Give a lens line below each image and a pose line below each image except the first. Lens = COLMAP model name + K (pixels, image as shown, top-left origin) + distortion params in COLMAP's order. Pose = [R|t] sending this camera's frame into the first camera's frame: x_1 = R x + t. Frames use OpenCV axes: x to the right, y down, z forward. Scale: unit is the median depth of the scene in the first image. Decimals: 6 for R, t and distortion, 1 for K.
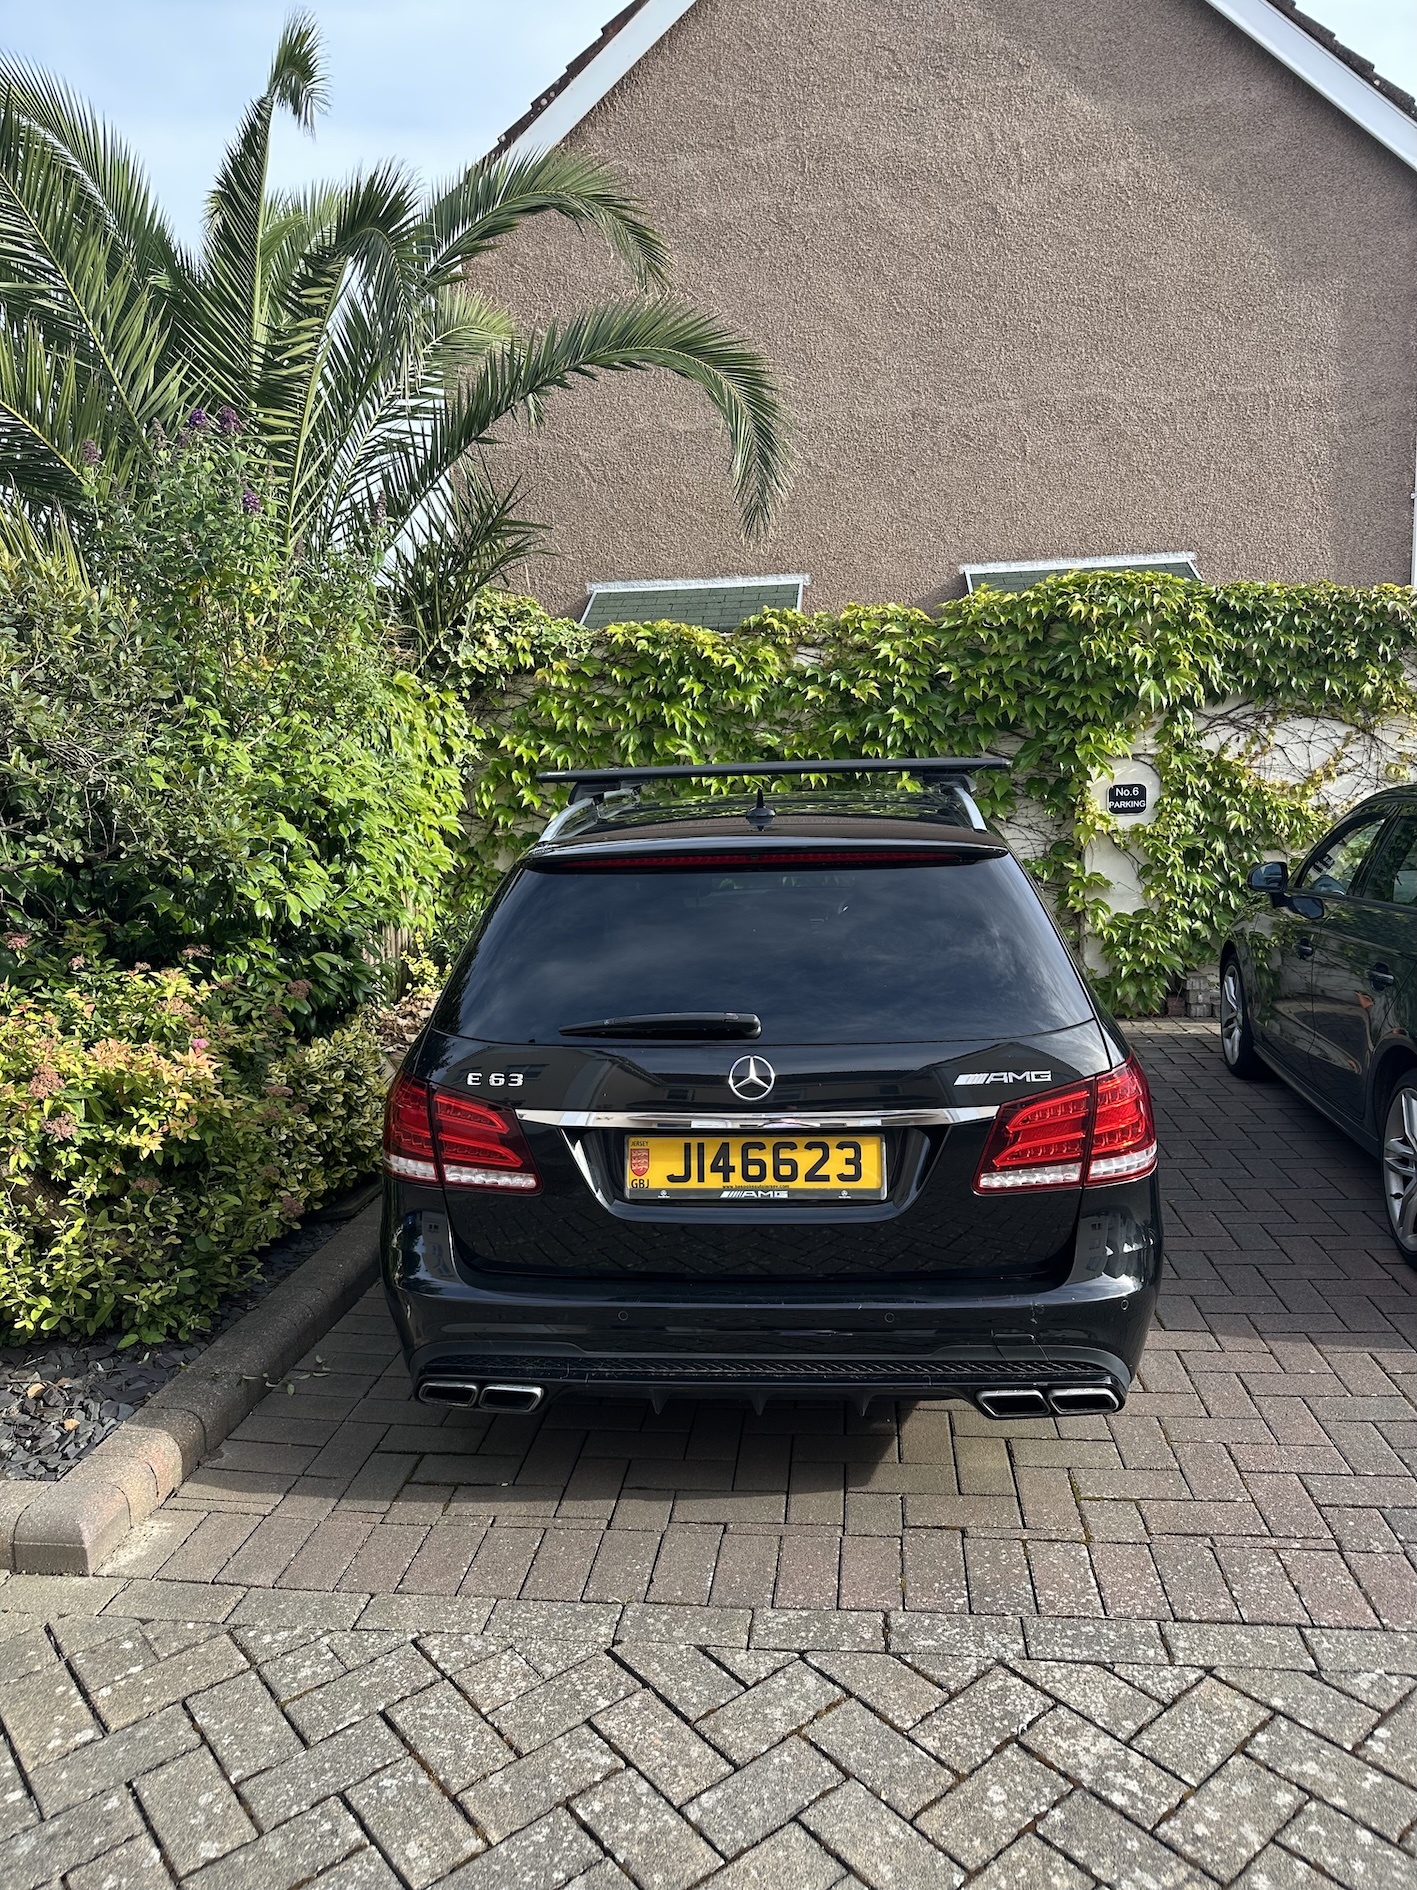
lens RADIAL K [[1321.4, 0, 708.5], [0, 1321.4, 945.0], [0, 0, 1]] dist [0.200965, -0.325112]
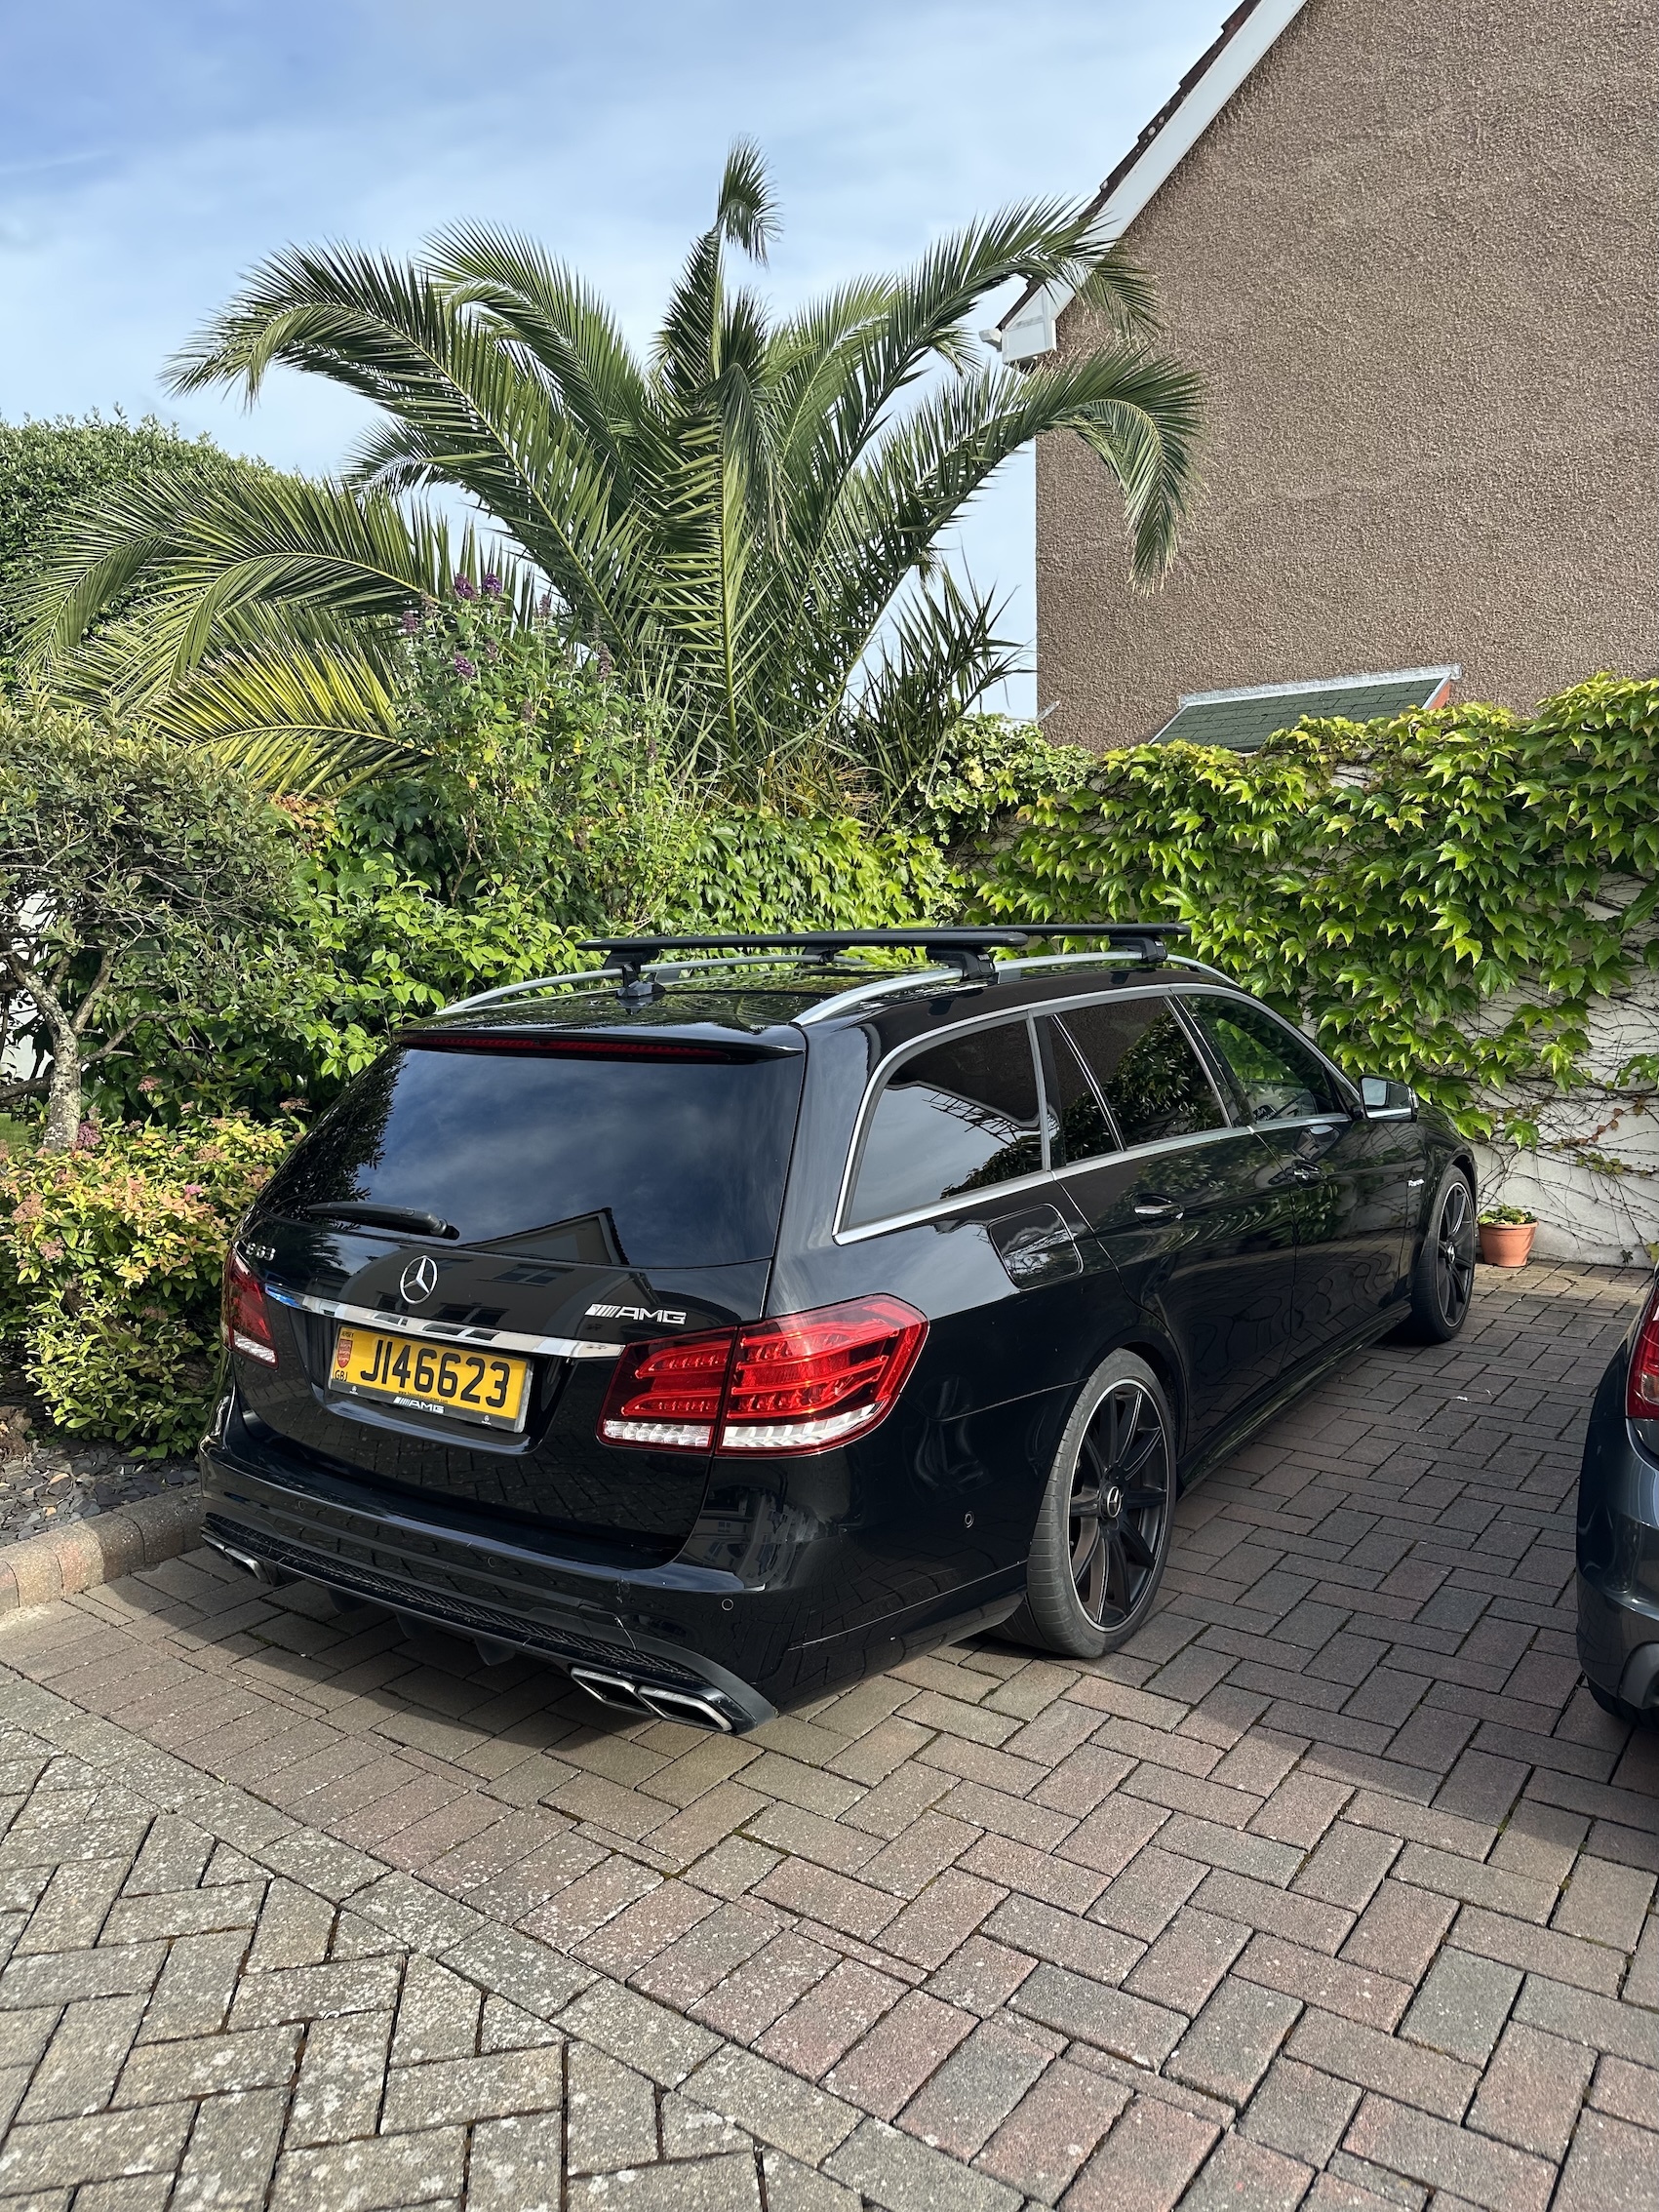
lens RADIAL K [[1559.8, 0, 829.5], [0, 1559.8, 1106.0], [0, 0, 1]] dist [0.111489, -0.137344]
pose [[0.863687, 0.068015, -0.499419, 0.328685], [-0.070022, 0.997436, 0.014745, -0.022975], [0.499141, 0.022235, 0.866235, 0.074116]]
